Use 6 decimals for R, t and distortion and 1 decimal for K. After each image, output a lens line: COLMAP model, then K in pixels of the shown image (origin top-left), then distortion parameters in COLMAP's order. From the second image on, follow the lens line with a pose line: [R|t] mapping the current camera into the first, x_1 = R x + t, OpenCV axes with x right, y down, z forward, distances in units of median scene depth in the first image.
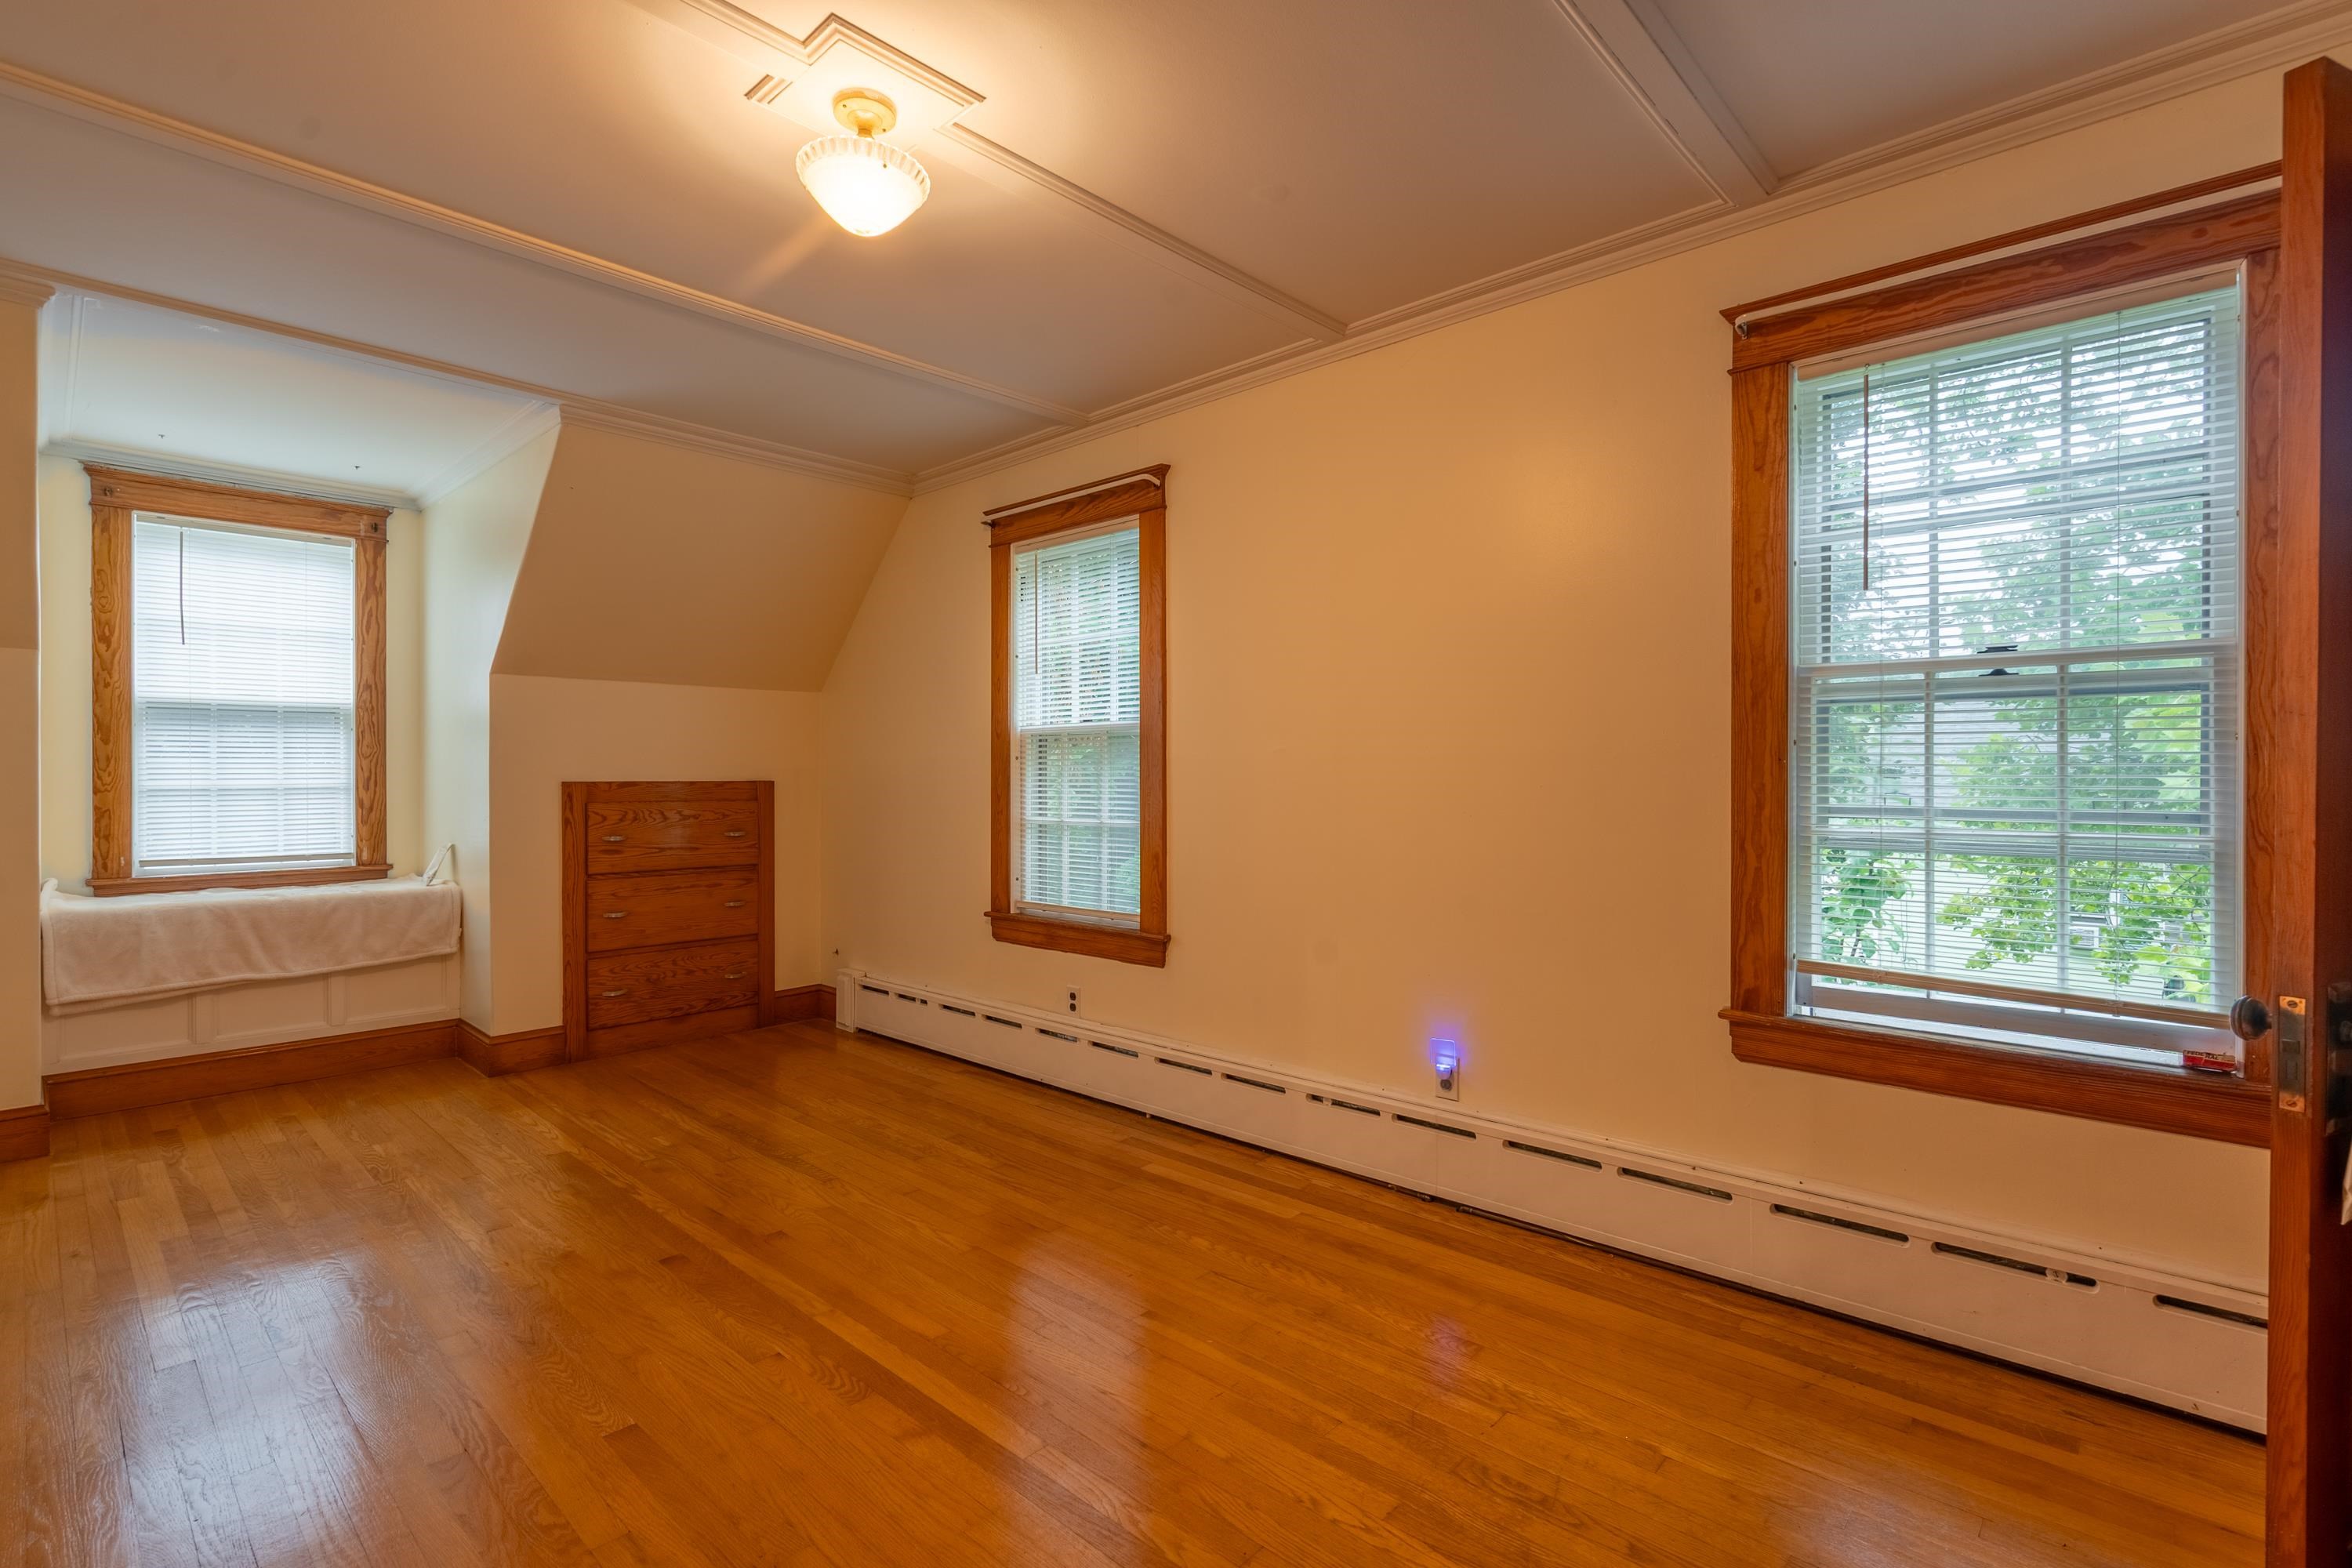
lens RADIAL K [[1076.9, 0, 1163.6], [0, 1076.9, 787.5], [0, 0, 1]] dist [-0.000077, -0.000583]
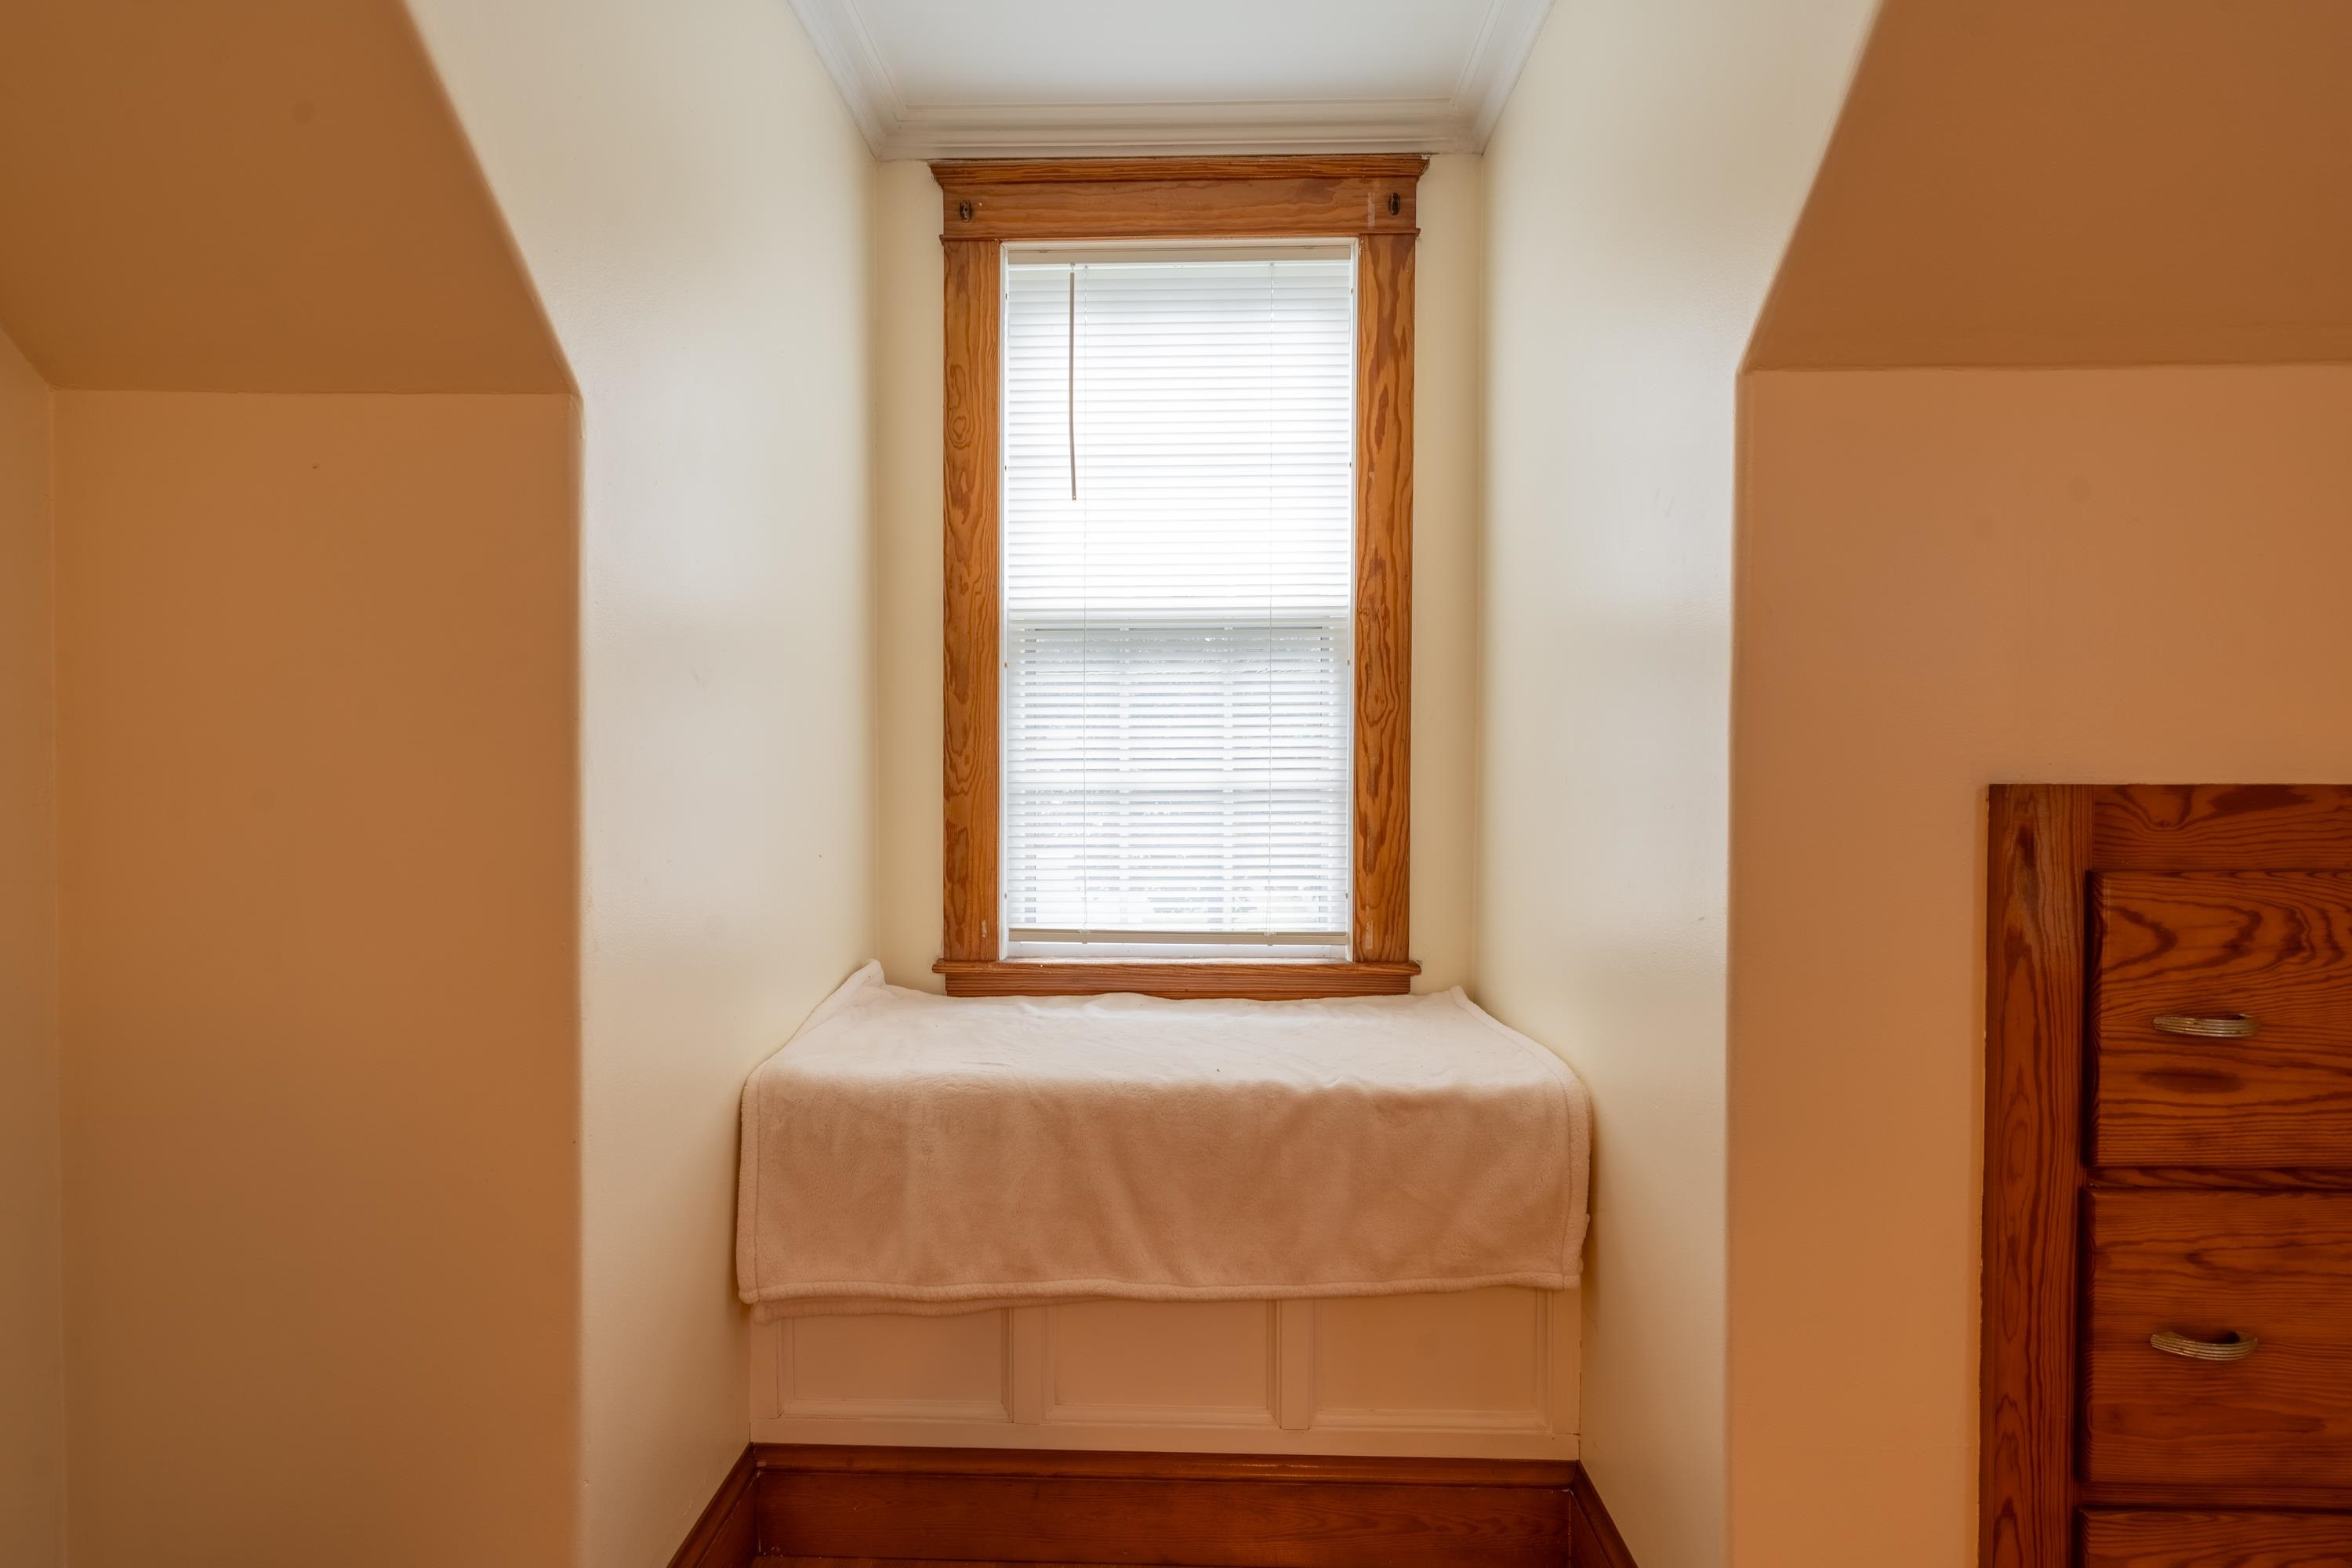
lens RADIAL K [[1076.9, 0, 1180.0], [0, 1076.9, 779.6], [0, 0, 1]] dist [-0.000077, -0.000583]
pose [[0.669878, 0.008969, -0.742417, -0.494350], [-0.009178, 0.999951, 0.003799, -0.005593], [0.742414, 0.004269, 0.669928, 0.685558]]
